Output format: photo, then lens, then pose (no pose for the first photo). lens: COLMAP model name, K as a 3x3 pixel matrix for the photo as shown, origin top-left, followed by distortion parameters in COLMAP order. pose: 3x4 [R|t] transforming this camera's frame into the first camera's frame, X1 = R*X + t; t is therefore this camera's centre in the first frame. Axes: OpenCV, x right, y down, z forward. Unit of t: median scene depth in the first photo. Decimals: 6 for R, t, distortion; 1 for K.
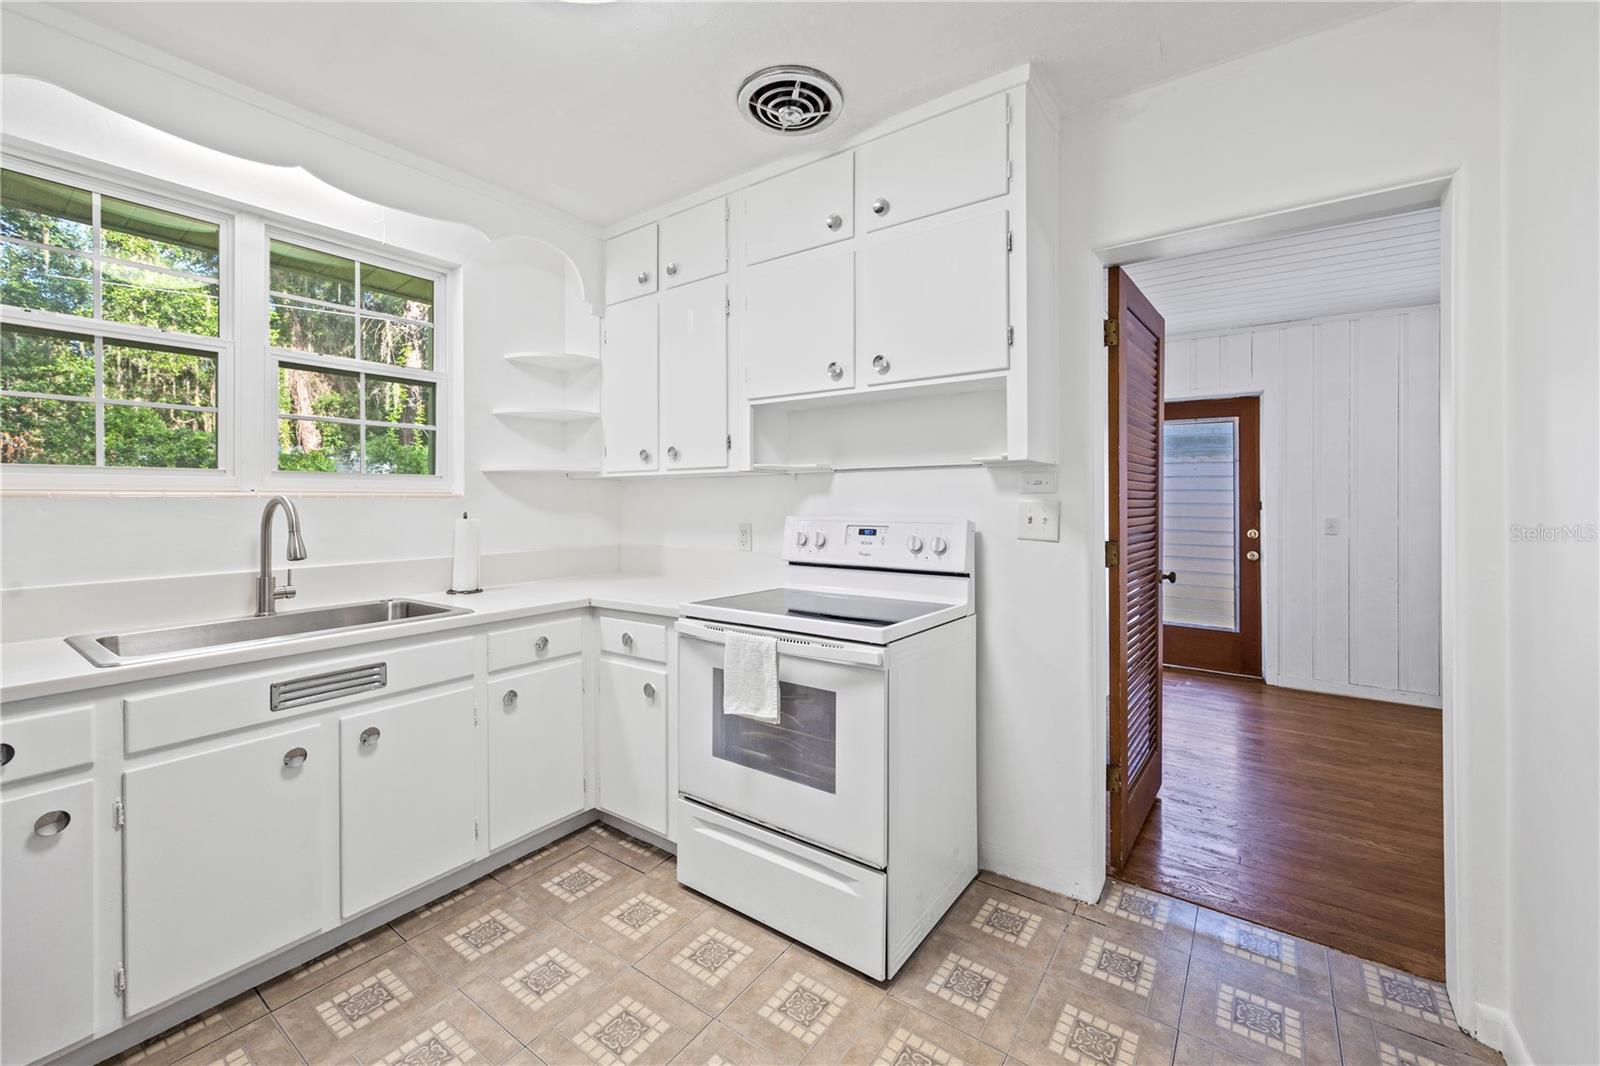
lens RADIAL K [[638.6, 0, 797.0], [0, 638.6, 515.7], [0, 0, 1]] dist [0.001952, 0.001019]
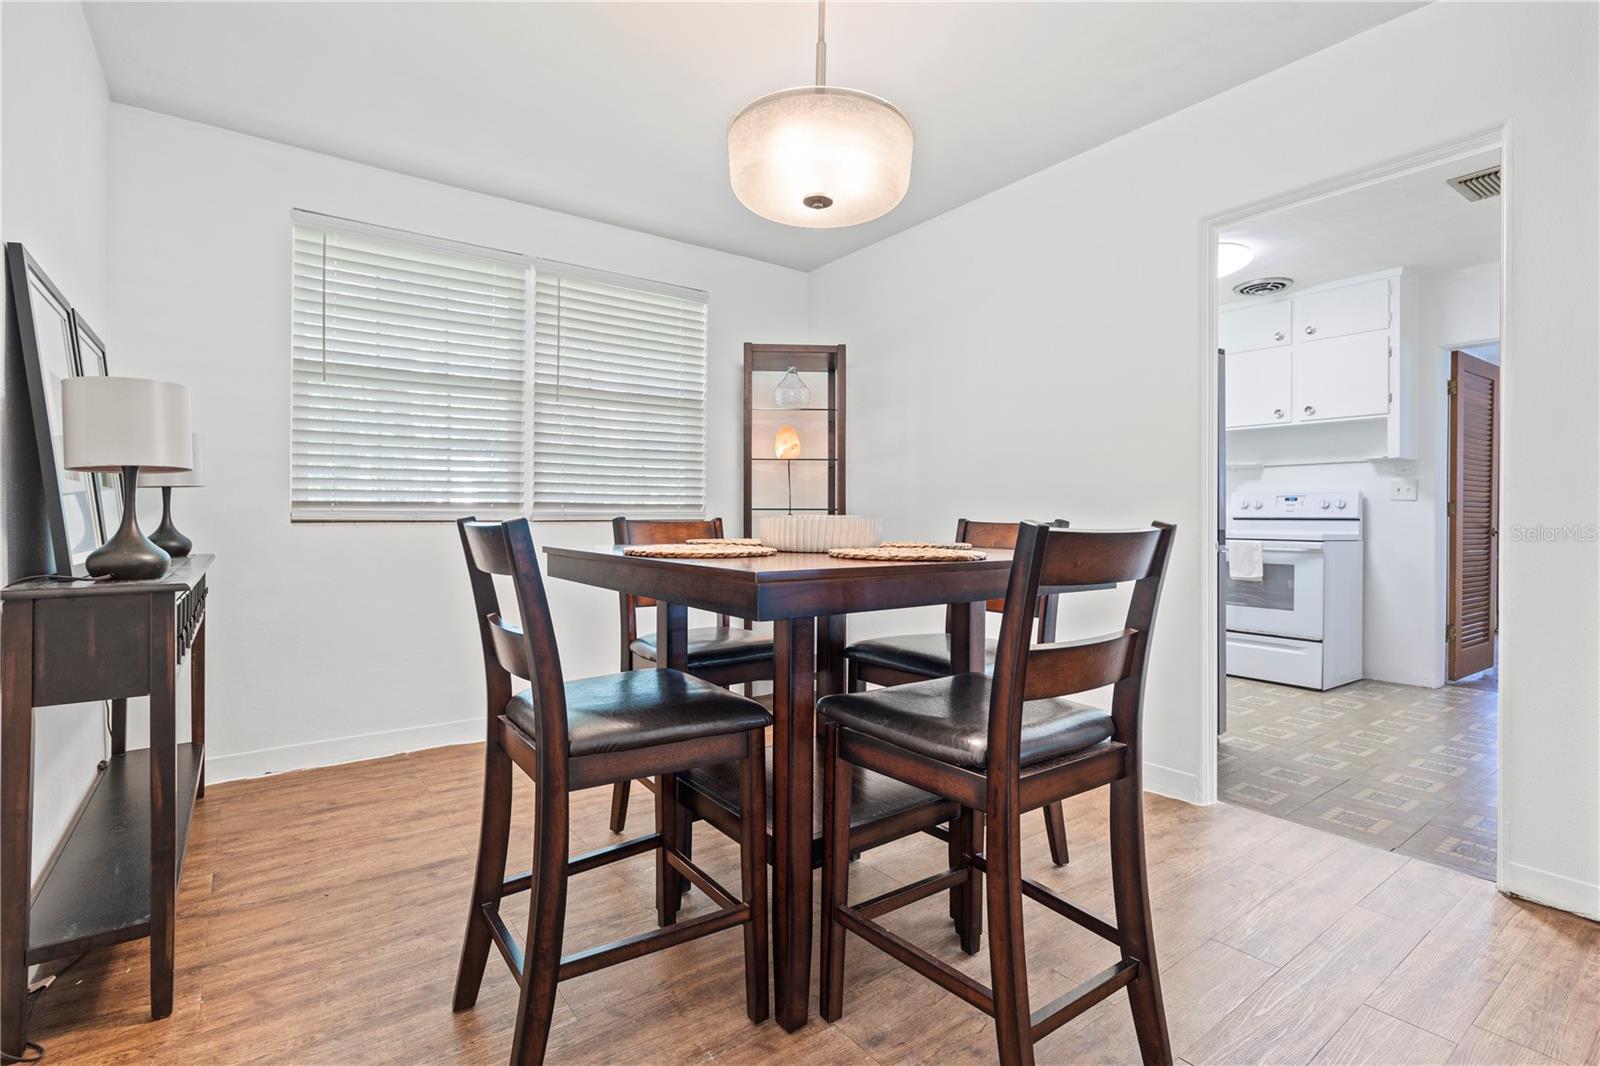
lens RADIAL K [[750.5, 0, 797.2], [0, 750.5, 532.9], [0, 0, 1]] dist [-0.001668, 0.000025]
pose [[0.955372, 0.013007, -0.295118, -0.651051], [-0.012446, 0.999915, 0.003782, 0.141452], [0.295142, 0.000060, 0.955453, -1.577843]]
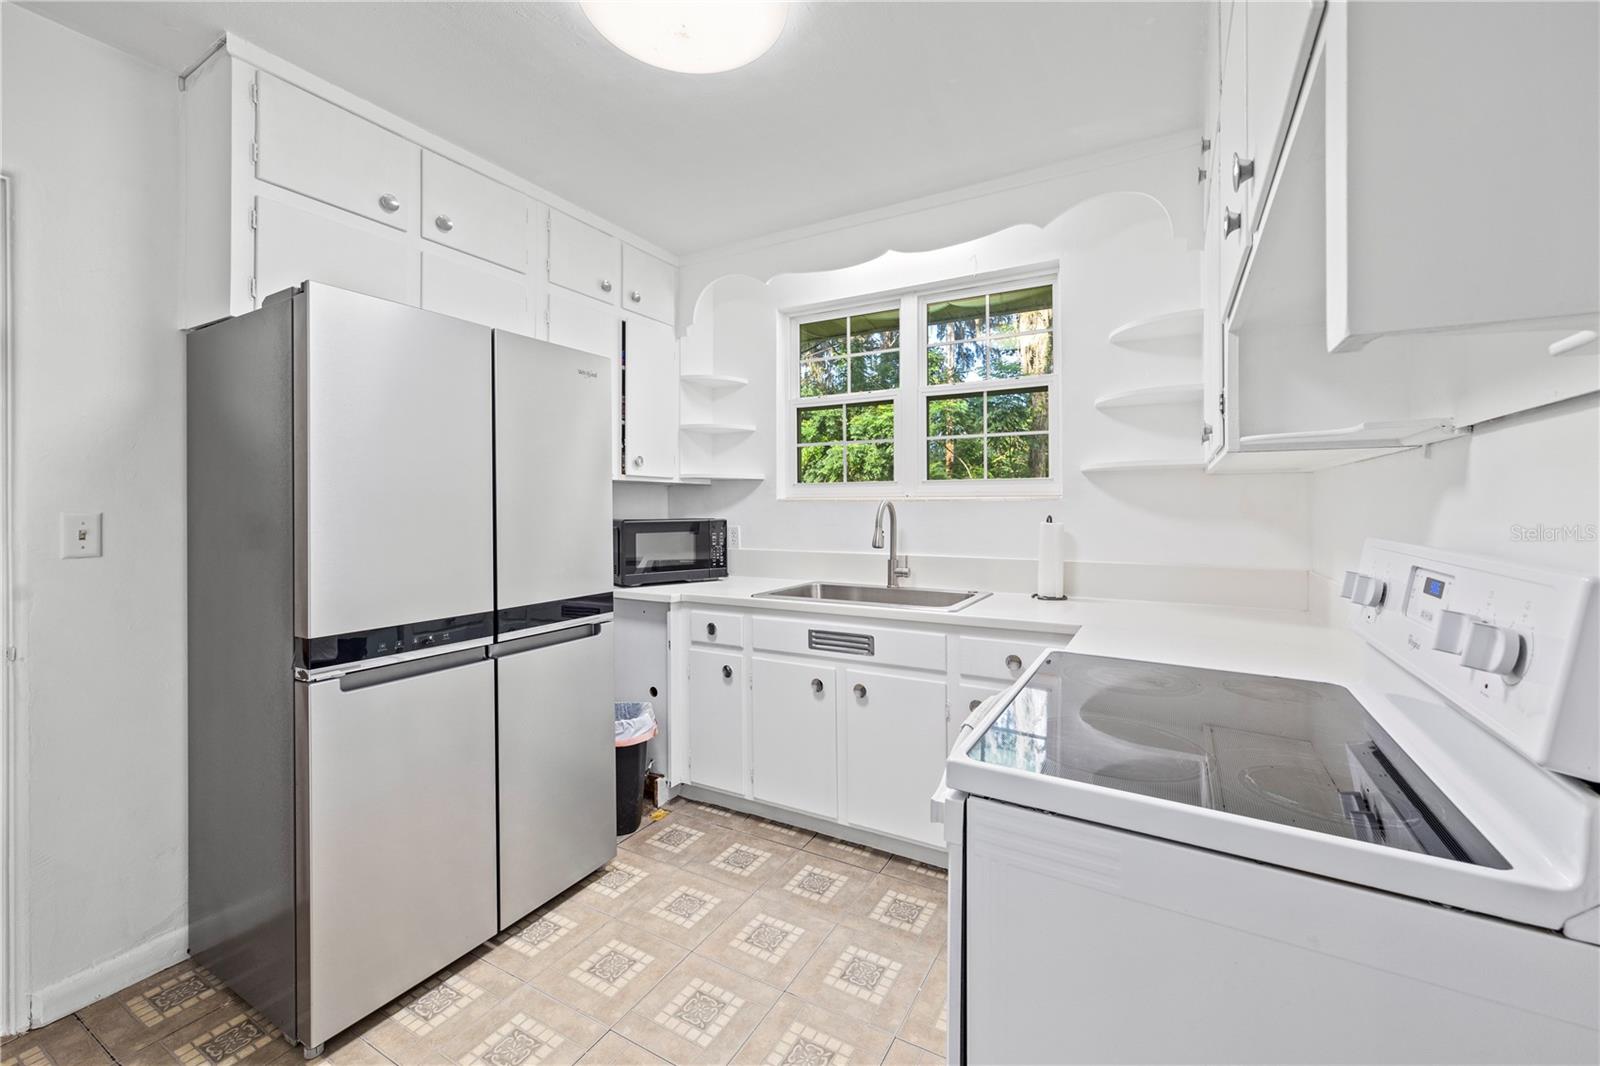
lens RADIAL K [[638.6, 0, 819.8], [0, 638.6, 518.9], [0, 0, 1]] dist [0.001952, 0.001019]
pose [[0.126108, 0.025025, -0.991701, 0.472863], [-0.021317, 0.999519, 0.022512, -0.017255], [0.991788, 0.018301, 0.126580, 0.634971]]
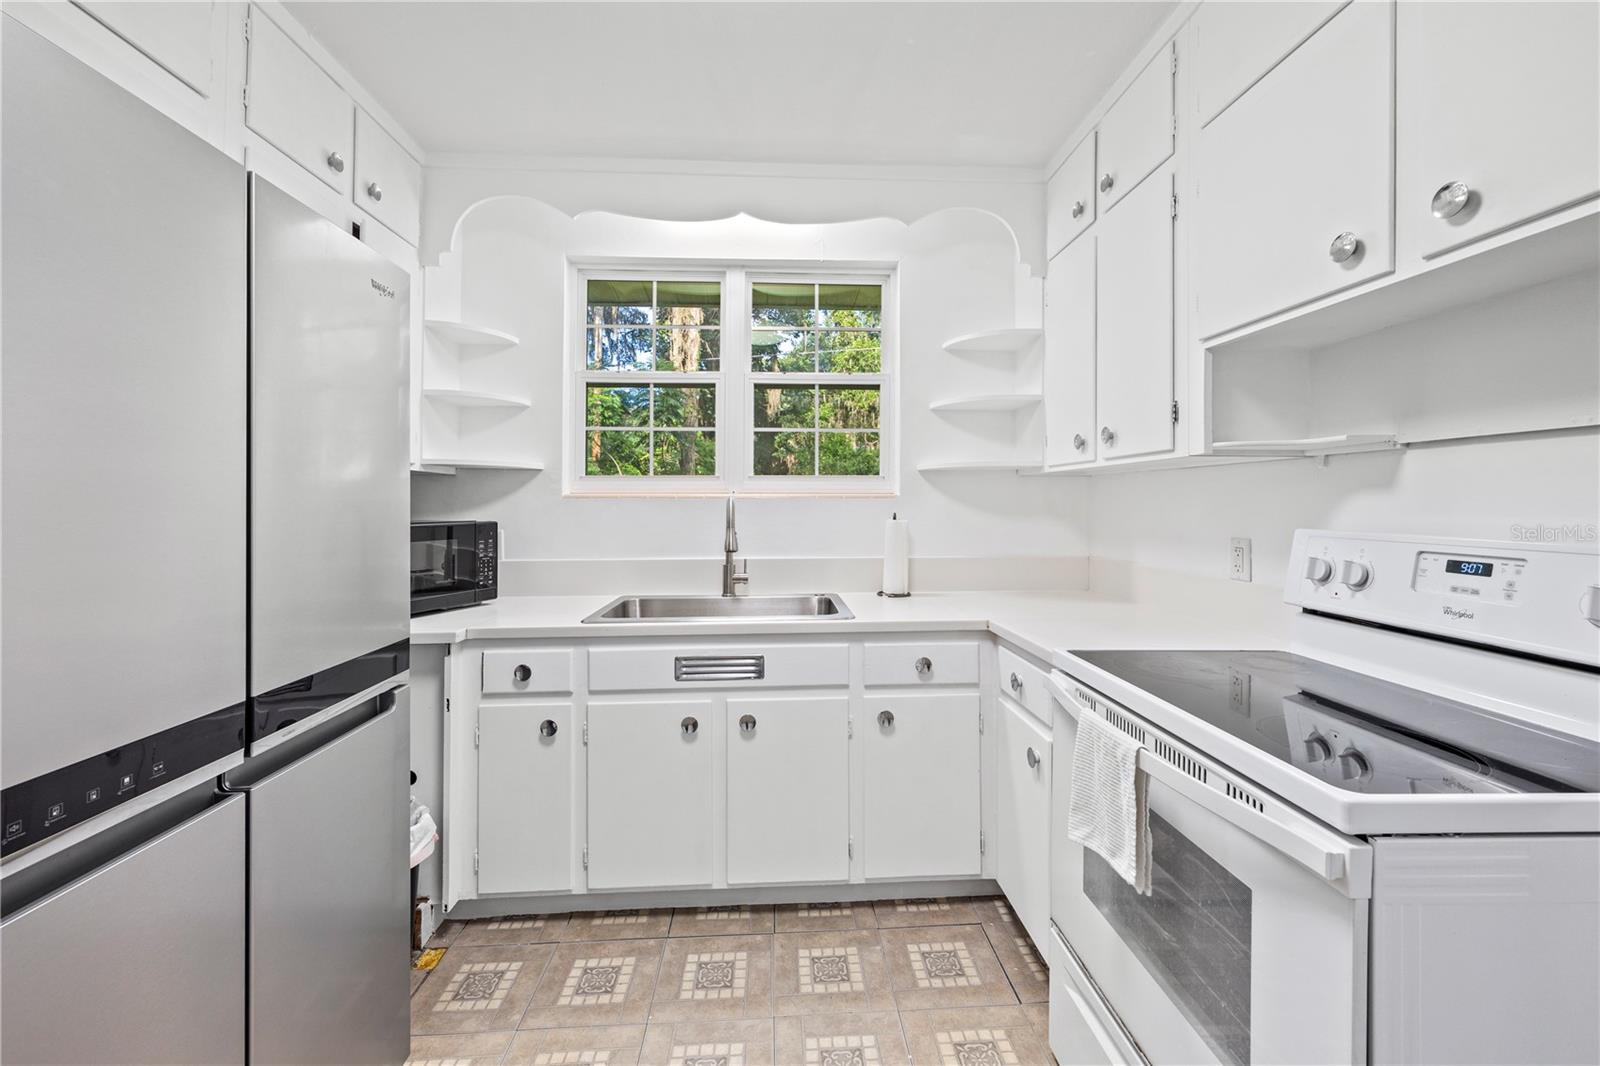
lens RADIAL K [[638.6, 0, 810.3], [0, 638.6, 506.3], [0, 0, 1]] dist [0.001952, 0.001019]
pose [[0.633380, 0.008290, -0.773797, 0.182098], [-0.019497, 0.999796, -0.005247, -0.009376], [0.773596, 0.018410, 0.633412, 0.337322]]
